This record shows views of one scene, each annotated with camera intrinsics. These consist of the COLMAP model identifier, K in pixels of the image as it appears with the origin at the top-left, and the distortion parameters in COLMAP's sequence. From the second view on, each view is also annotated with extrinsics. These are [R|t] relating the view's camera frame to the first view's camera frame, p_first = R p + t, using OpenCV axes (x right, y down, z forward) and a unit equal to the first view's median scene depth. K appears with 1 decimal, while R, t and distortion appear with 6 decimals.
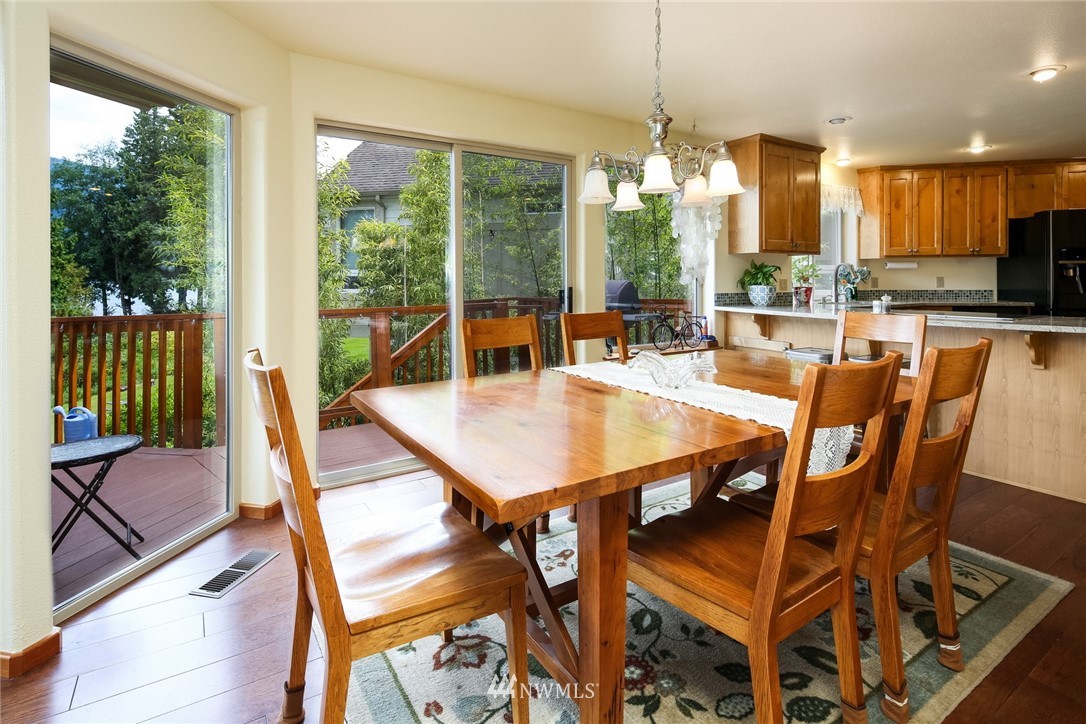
lens RADIAL K [[541.1, 0, 531.3], [0, 541.1, 284.3], [0, 0, 1]] dist [0.008364, -0.004226]
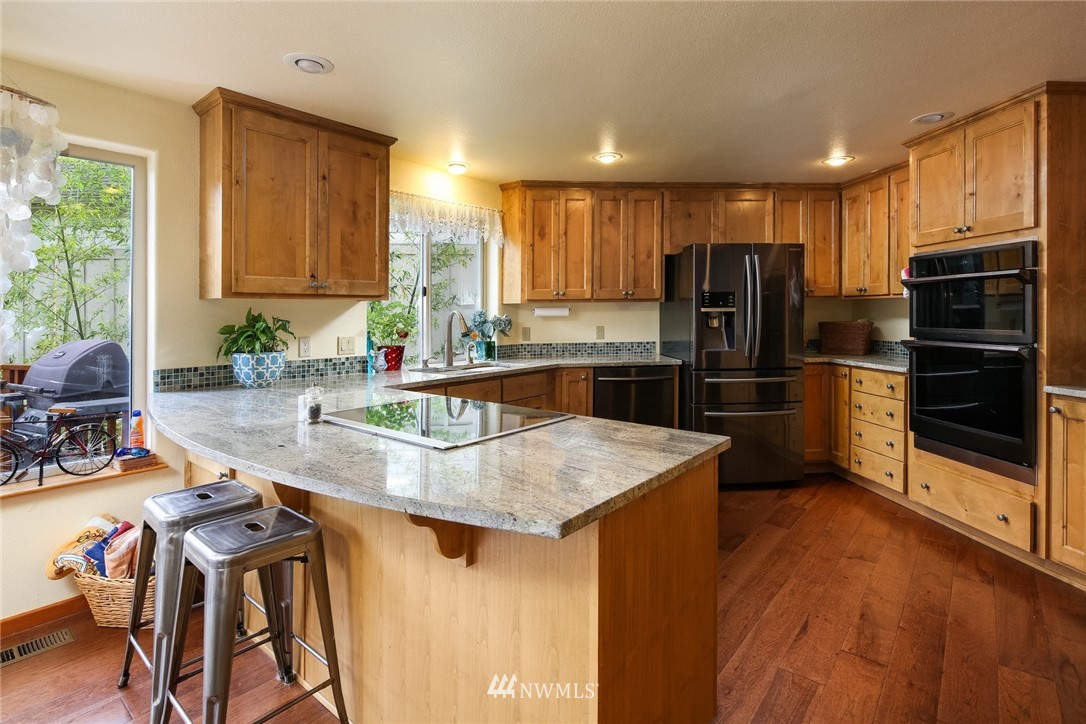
lens RADIAL K [[541.1, 0, 533.2], [0, 541.1, 327.3], [0, 0, 1]] dist [0.008364, -0.004226]
pose [[0.954682, -0.013333, 0.297329, 0.443987], [0.009033, 0.999834, 0.015832, -0.026870], [-0.297491, -0.012429, 0.954644, 0.283022]]
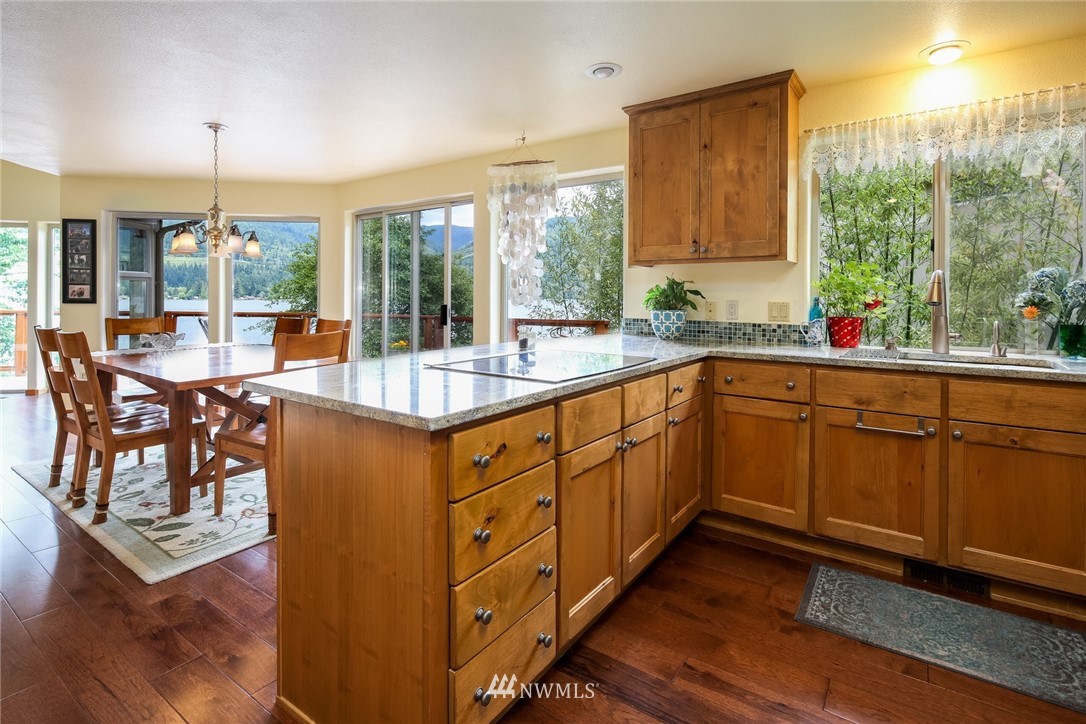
lens RADIAL K [[541.1, 0, 547.1], [0, 541.1, 295.4], [0, 0, 1]] dist [0.008364, -0.004226]
pose [[0.372476, 0.005327, -0.928026, 0.856841], [-0.015017, 0.999887, -0.000288, -0.011757], [0.927920, 0.014043, 0.372514, 0.493346]]
